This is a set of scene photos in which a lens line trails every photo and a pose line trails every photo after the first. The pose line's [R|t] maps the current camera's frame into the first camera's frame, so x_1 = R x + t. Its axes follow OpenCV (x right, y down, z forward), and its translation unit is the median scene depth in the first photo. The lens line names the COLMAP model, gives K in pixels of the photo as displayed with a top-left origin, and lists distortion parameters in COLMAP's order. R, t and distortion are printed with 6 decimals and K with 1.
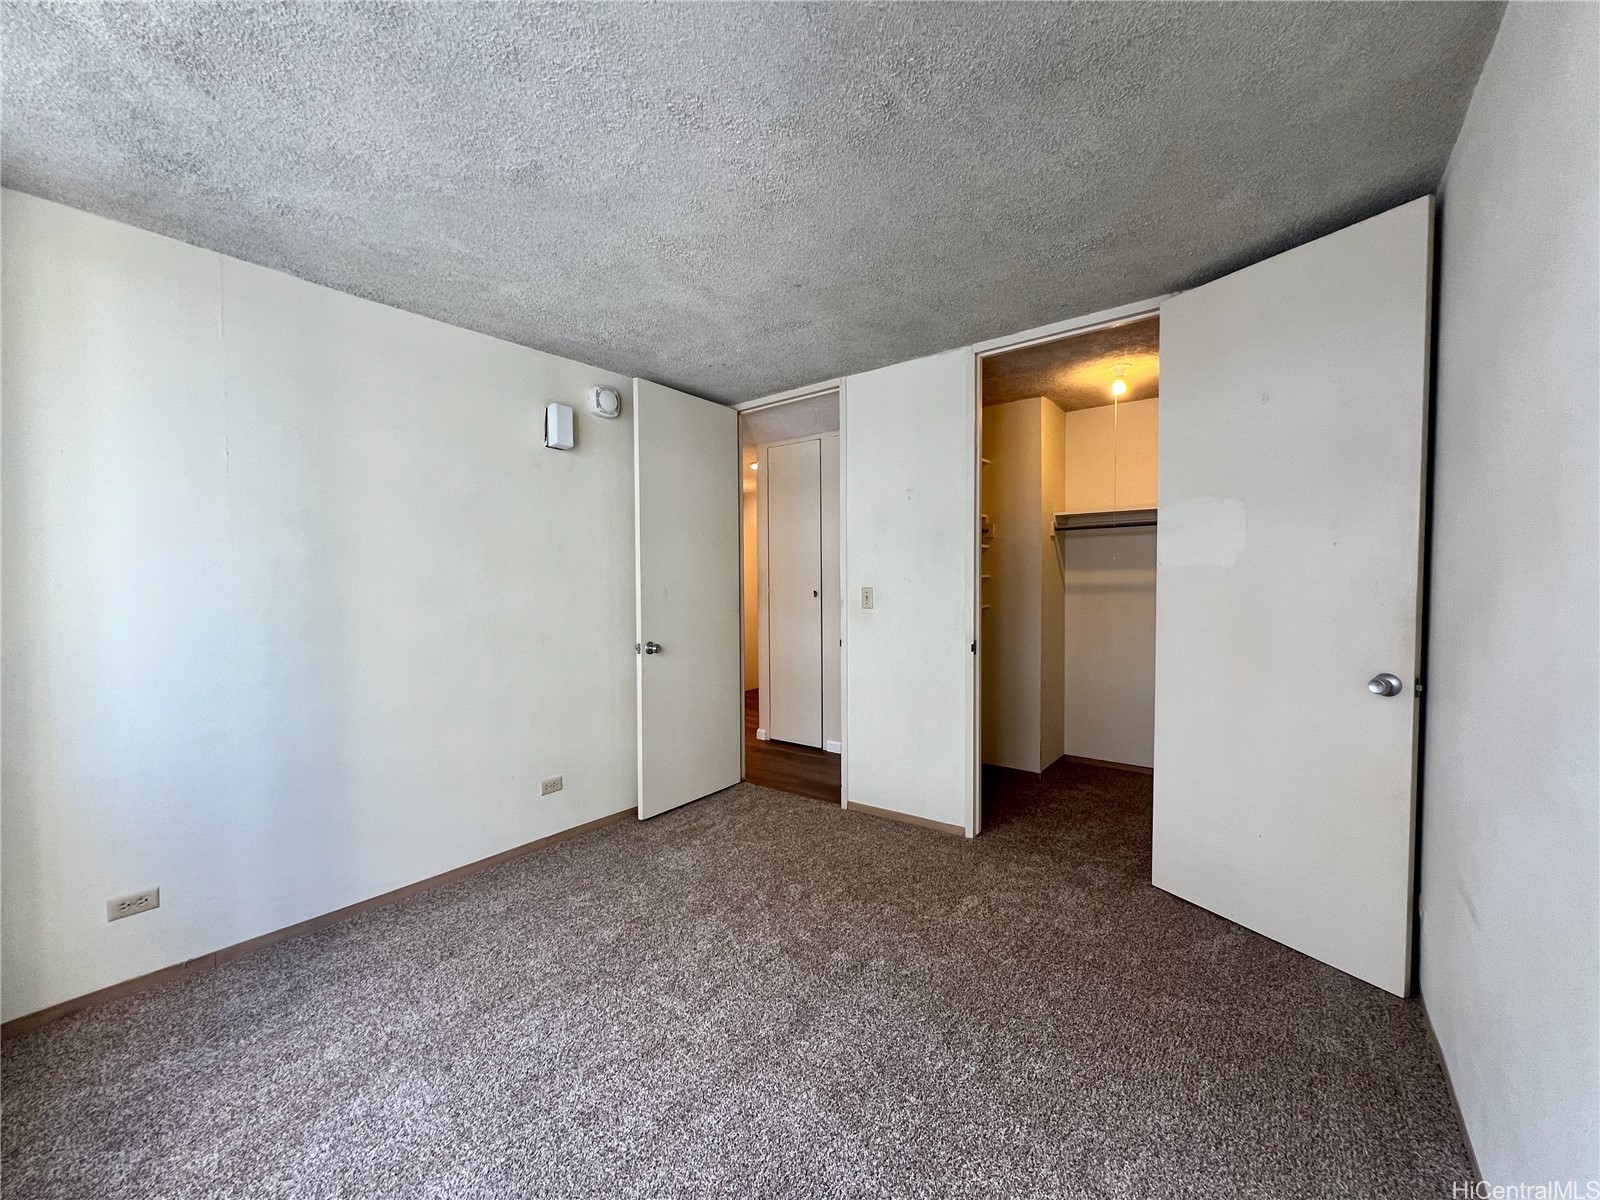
lens RADIAL K [[661.5, 0, 819.7], [0, 661.5, 603.2], [0, 0, 1]] dist [-0.000481, -0.000144]
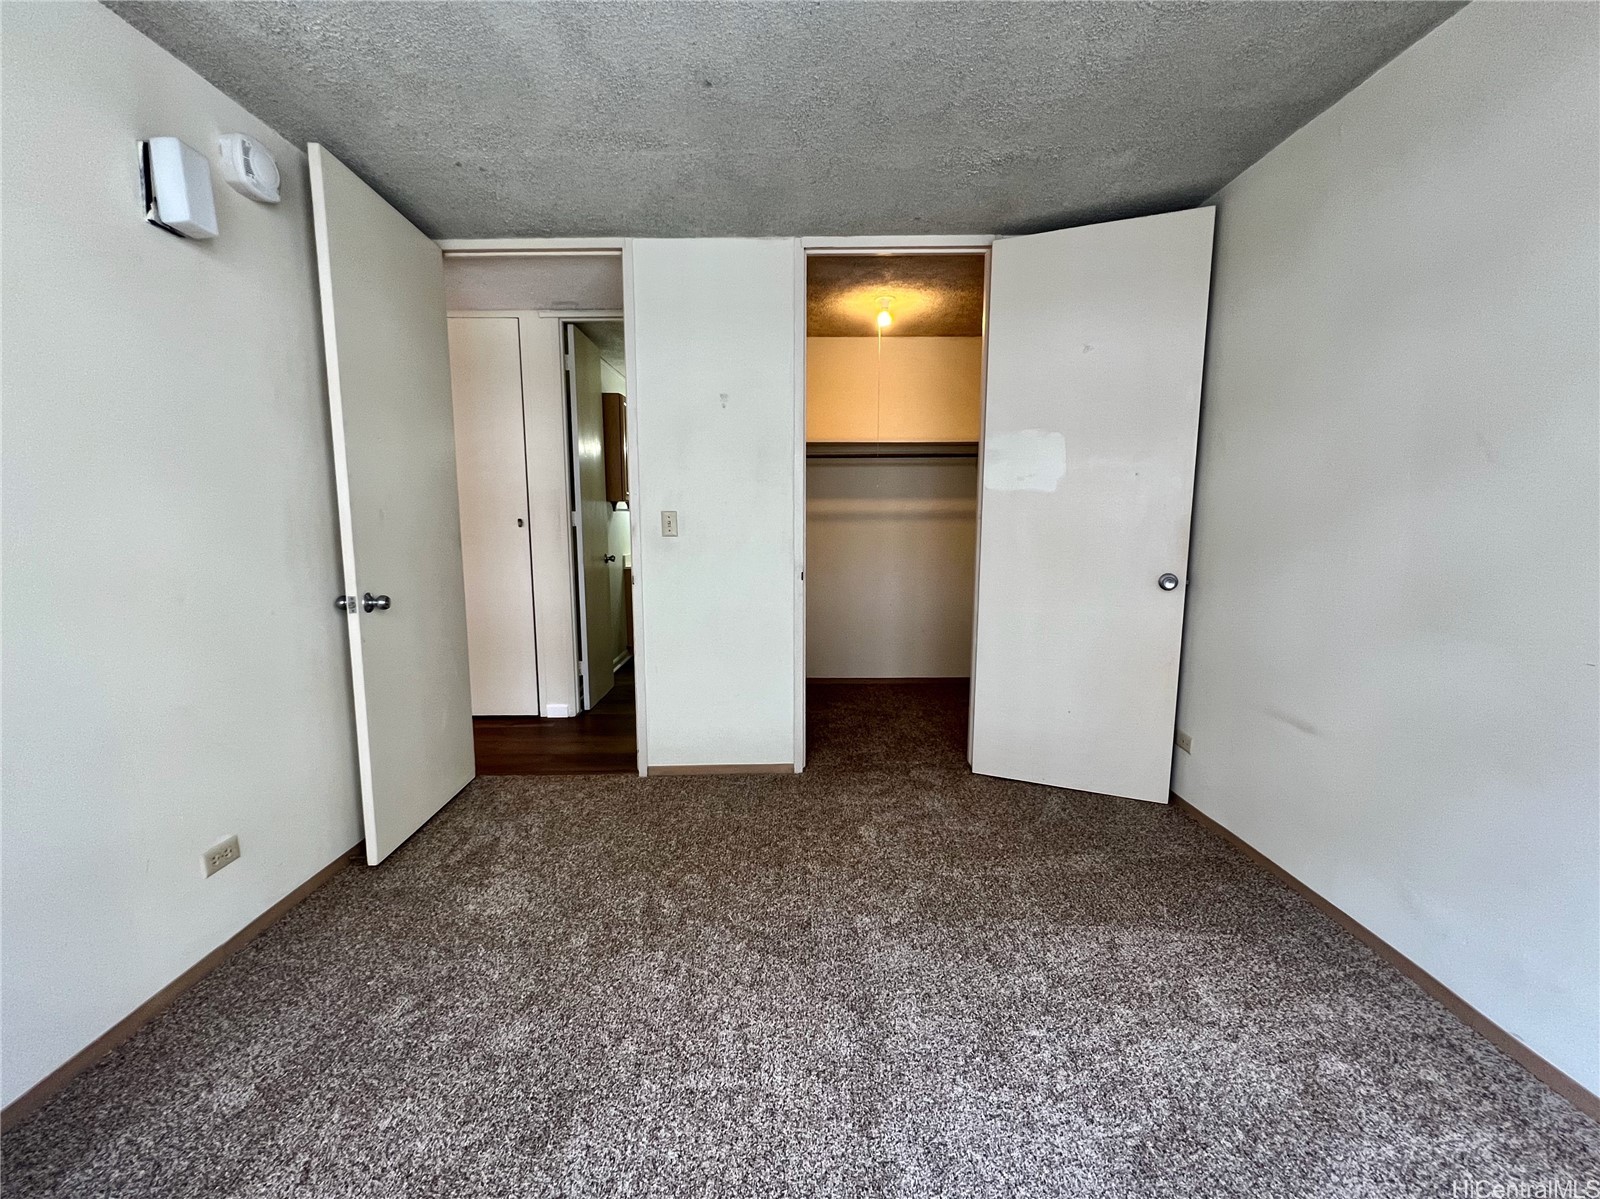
lens RADIAL K [[661.5, 0, 819.7], [0, 661.5, 602.7], [0, 0, 1]] dist [-0.000481, -0.000144]
pose [[0.780315, -0.074427, 0.620942, -0.330594], [0.016939, 0.995044, 0.097981, 0.013505], [-0.625157, -0.065938, 0.777709, 0.246778]]
